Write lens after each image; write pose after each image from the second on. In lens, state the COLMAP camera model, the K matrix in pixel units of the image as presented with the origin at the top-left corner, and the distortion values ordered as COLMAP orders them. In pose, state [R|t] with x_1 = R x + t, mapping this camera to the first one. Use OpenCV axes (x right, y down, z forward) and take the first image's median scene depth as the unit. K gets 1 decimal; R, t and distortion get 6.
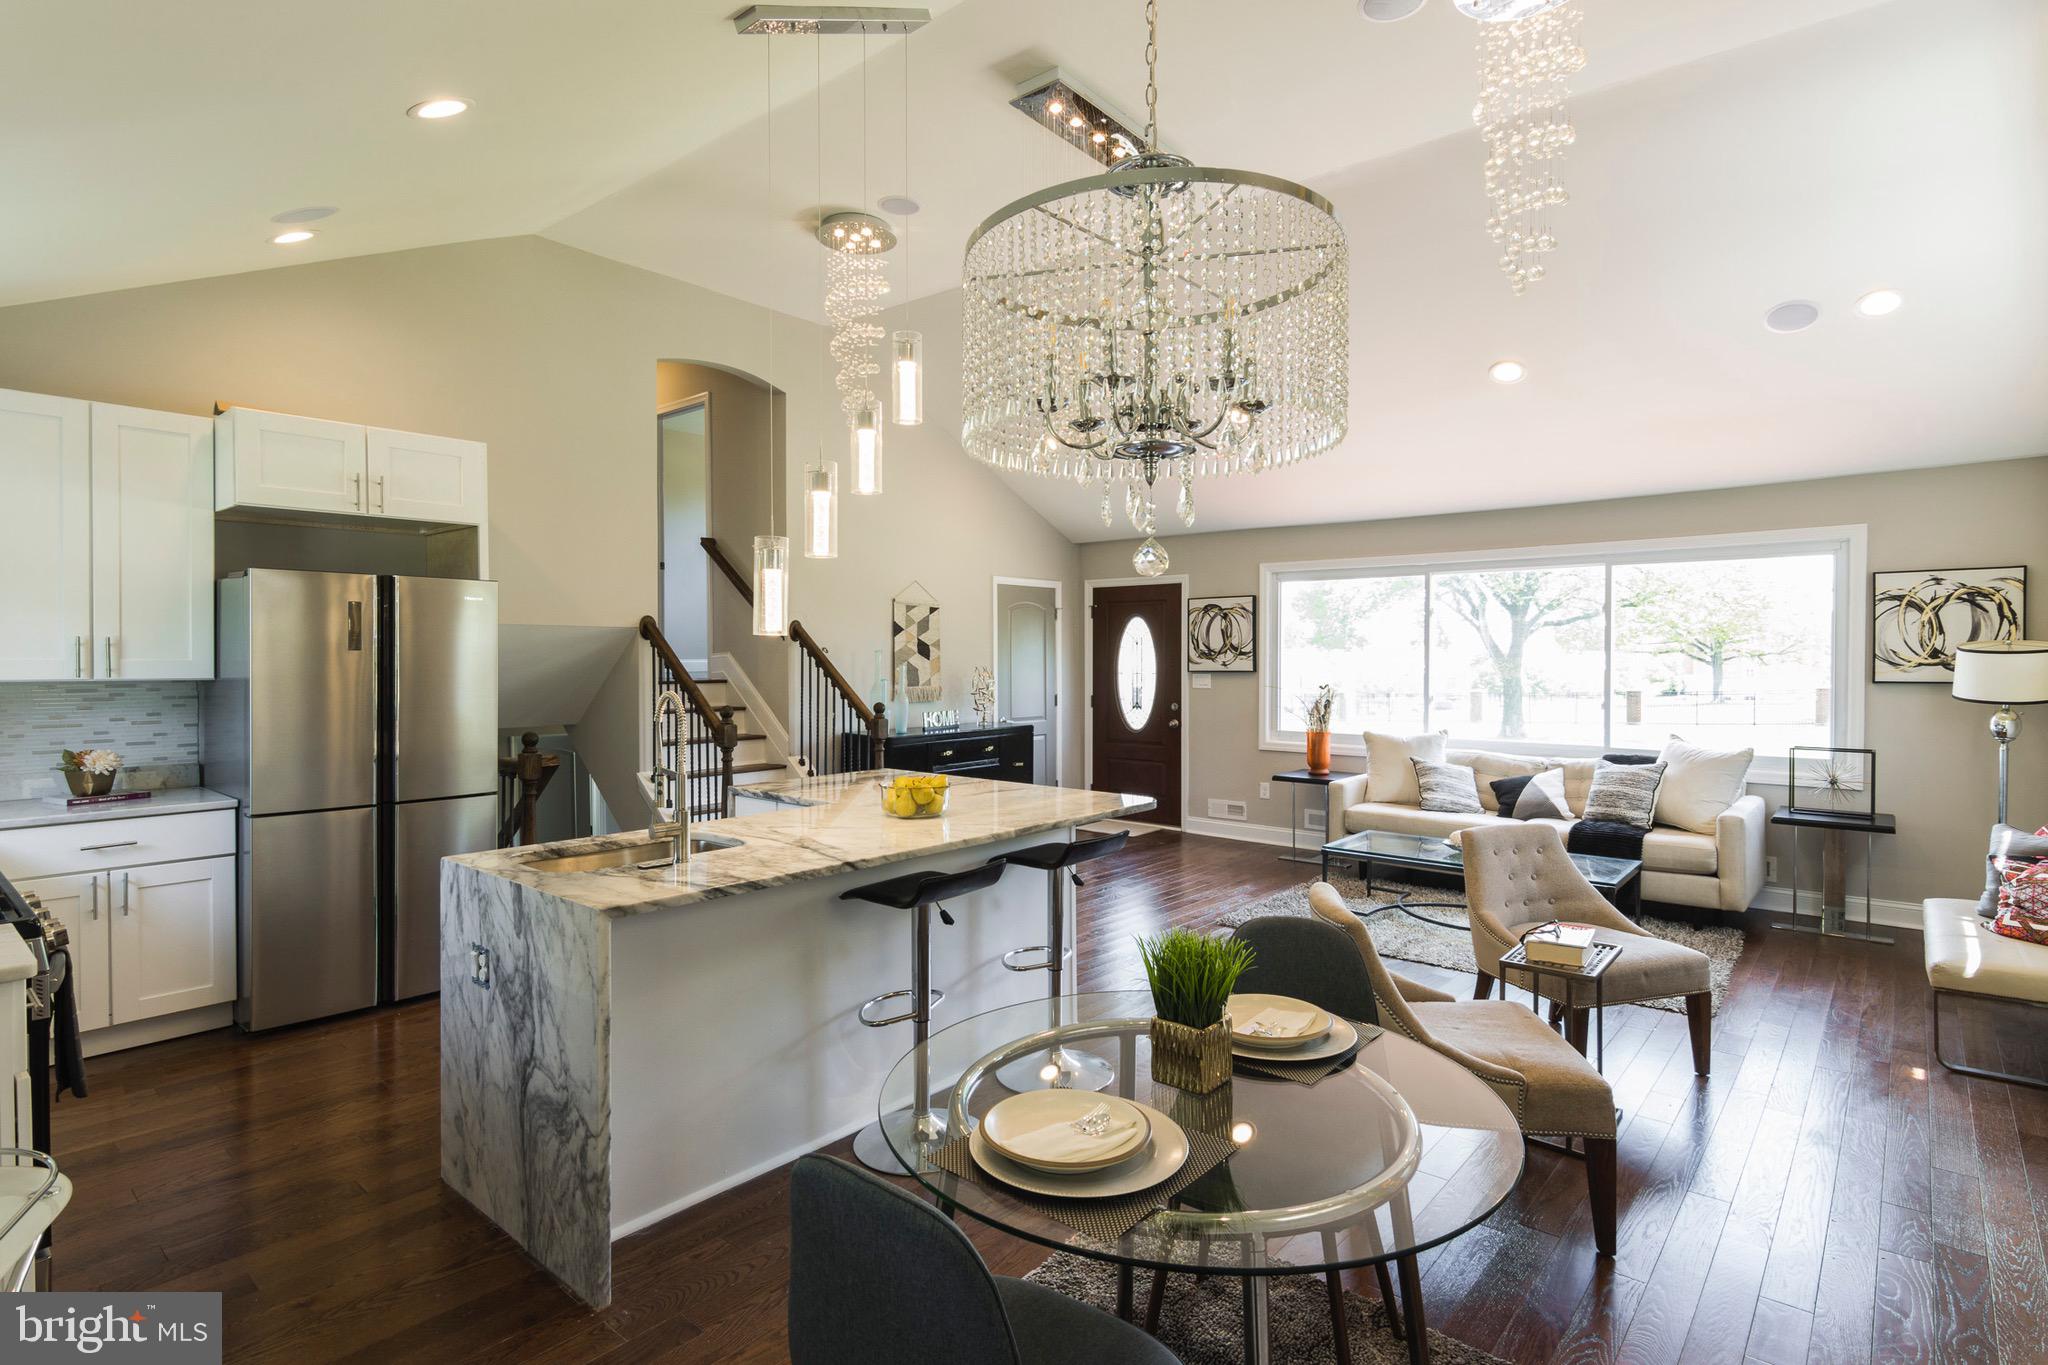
lens RADIAL K [[1023.1, 0, 1018.4], [0, 1023.1, 670.5], [0, 0, 1]] dist [0.021510, -0.014529]
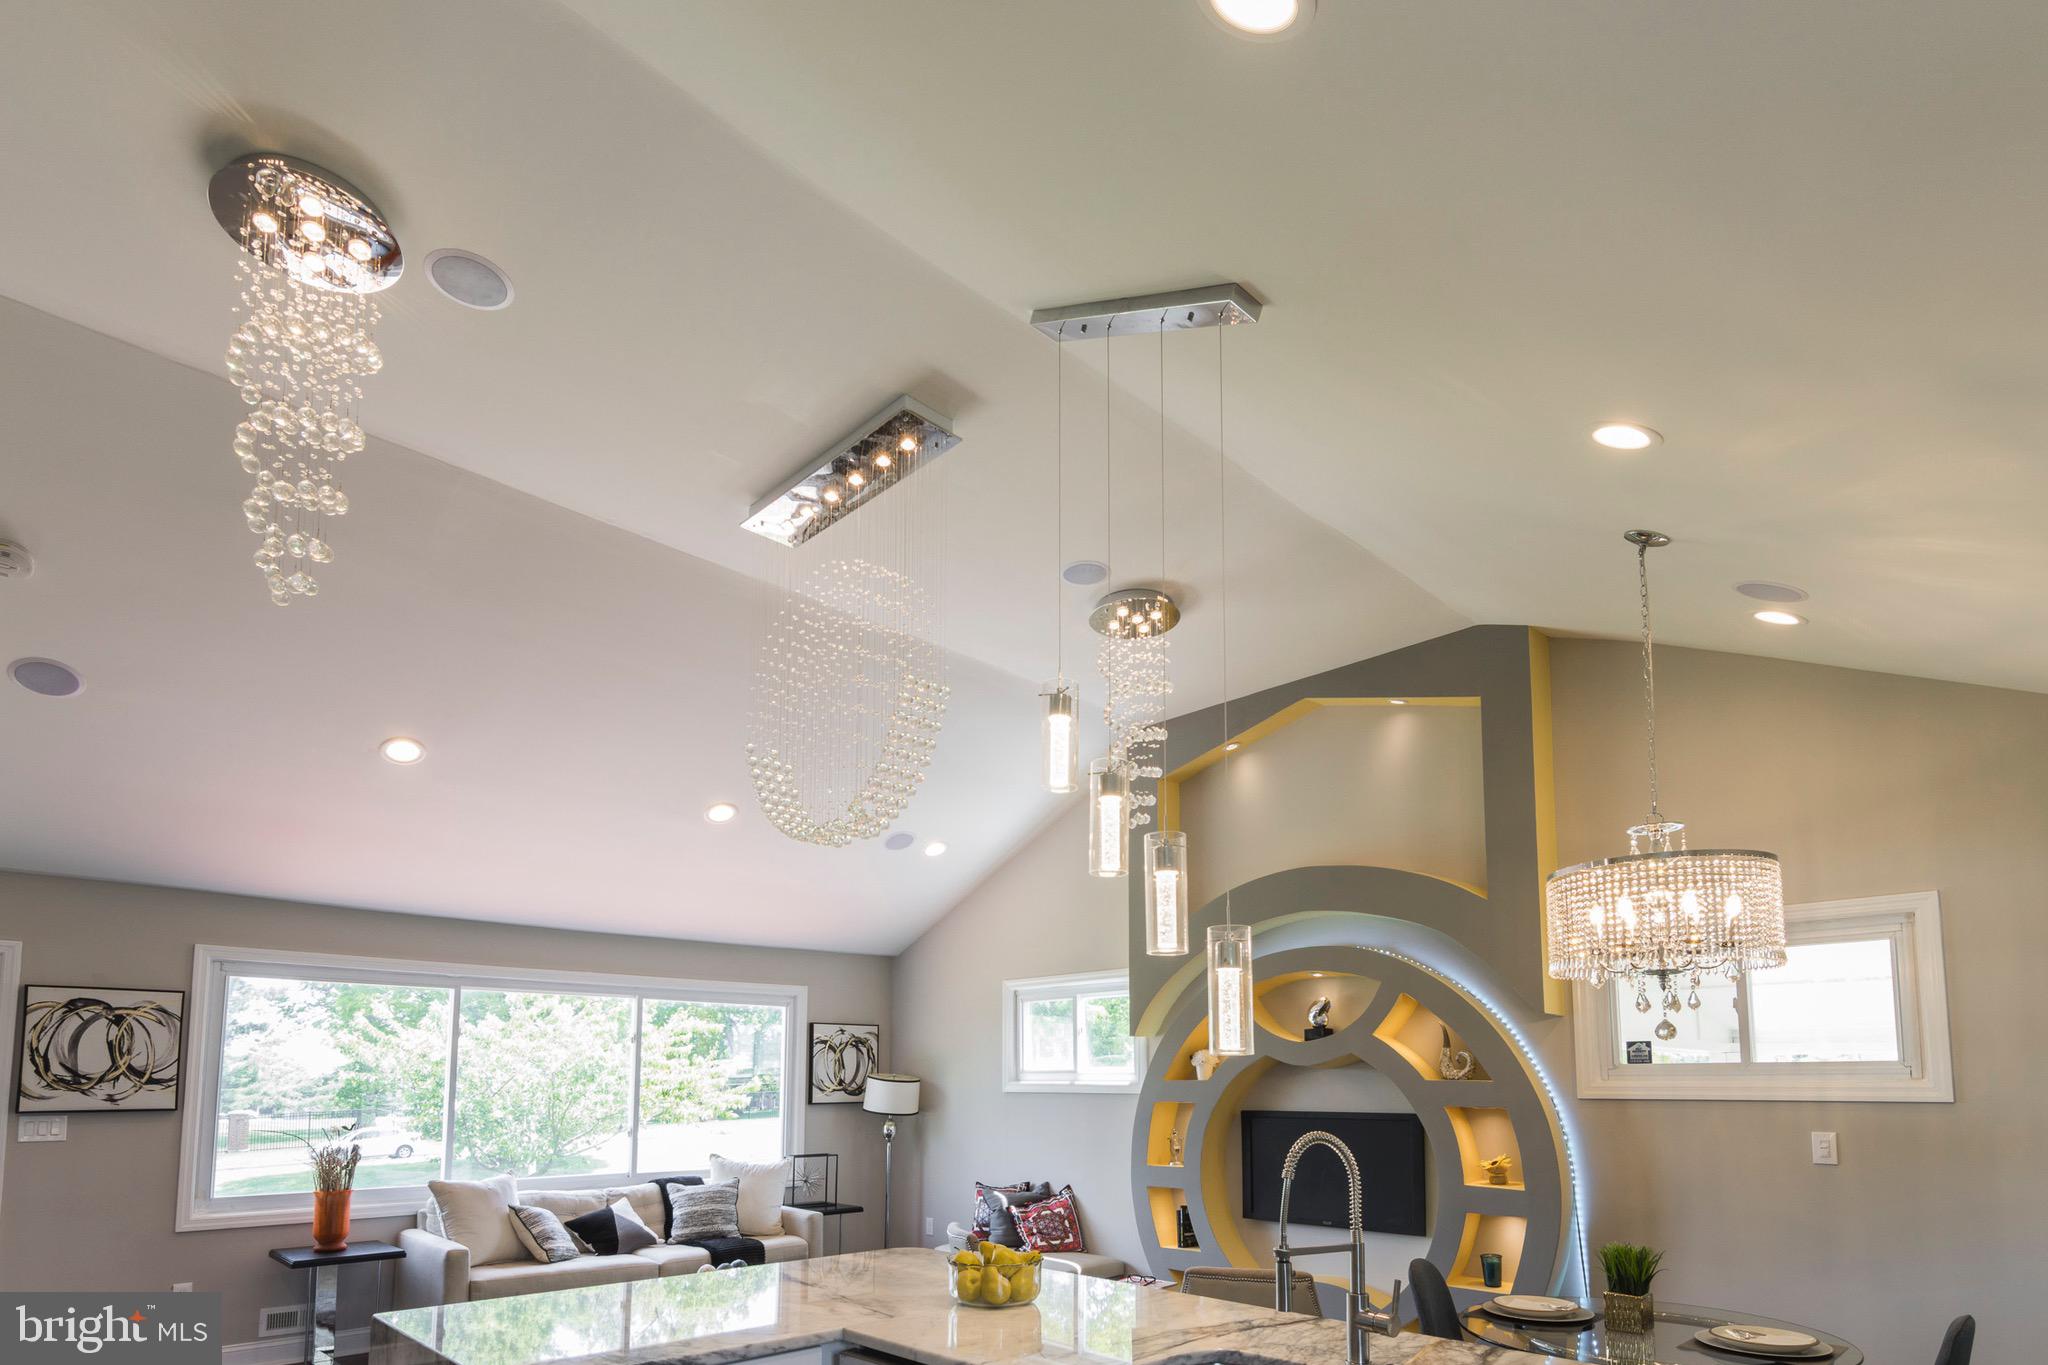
lens RADIAL K [[1121.1, 0, 1044.2], [0, 1121.1, 978.0], [0, 0, 1]] dist [0.029114, -0.019429]
pose [[0.081537, 0.092907, 0.992331, -0.461369], [0.013428, 0.995453, -0.094303, -0.007235], [-0.996580, 0.021015, 0.079919, 0.424942]]
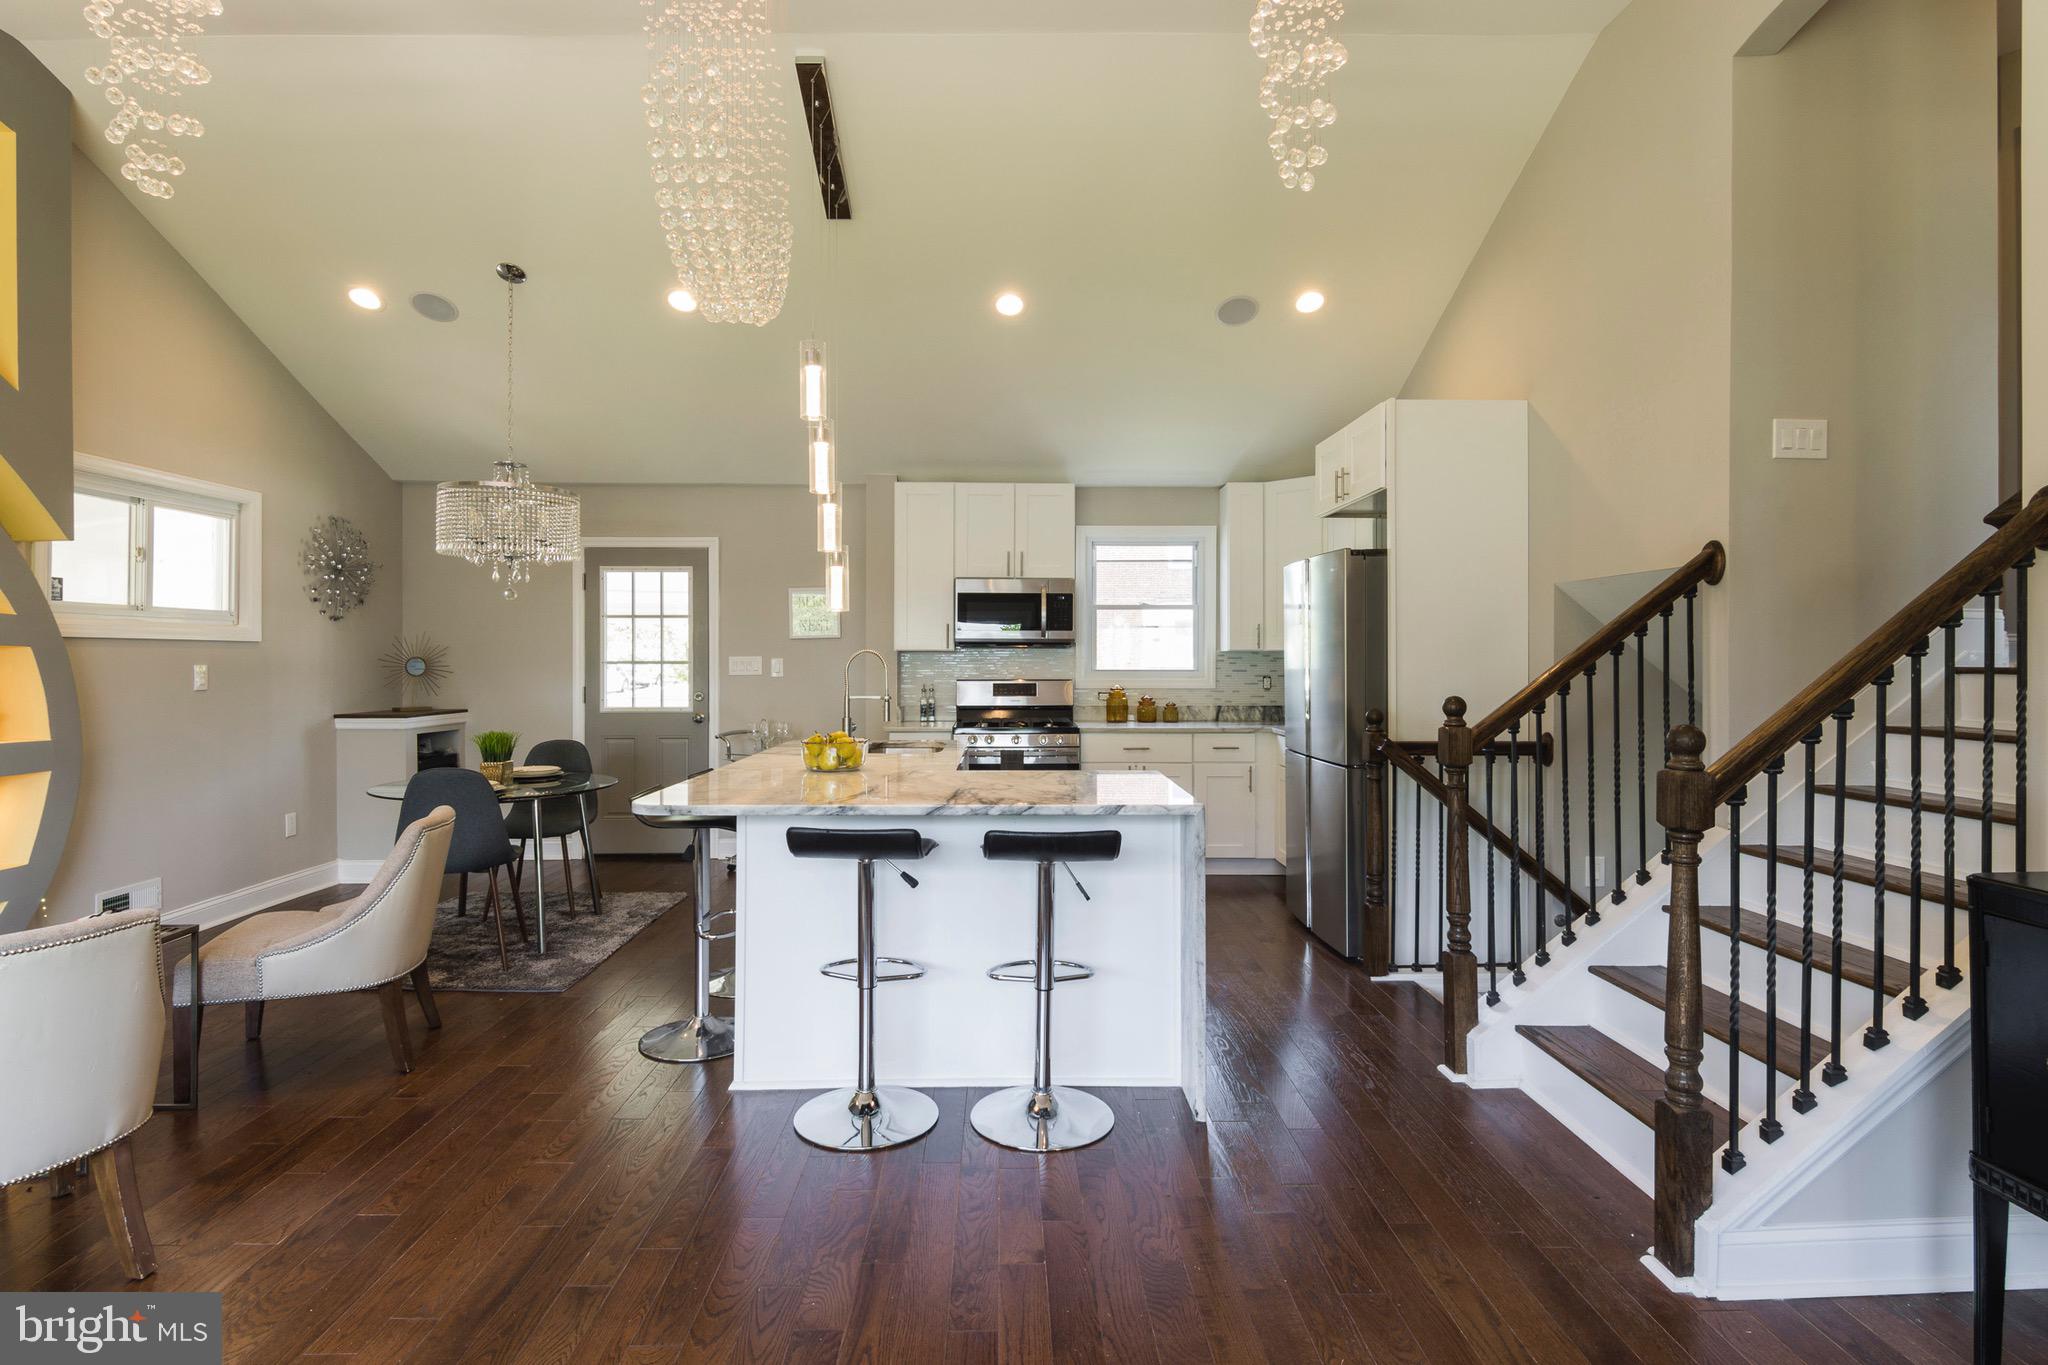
lens RADIAL K [[1024.9, 0, 1011.3], [0, 1024.9, 661.6], [0, 0, 1]] dist [0.014519, -0.013156]
pose [[-0.744774, 0.001932, -0.667314, 0.224679], [-0.010533, 0.999837, 0.014651, 0.005376], [0.667234, 0.017941, -0.744632, 0.926765]]
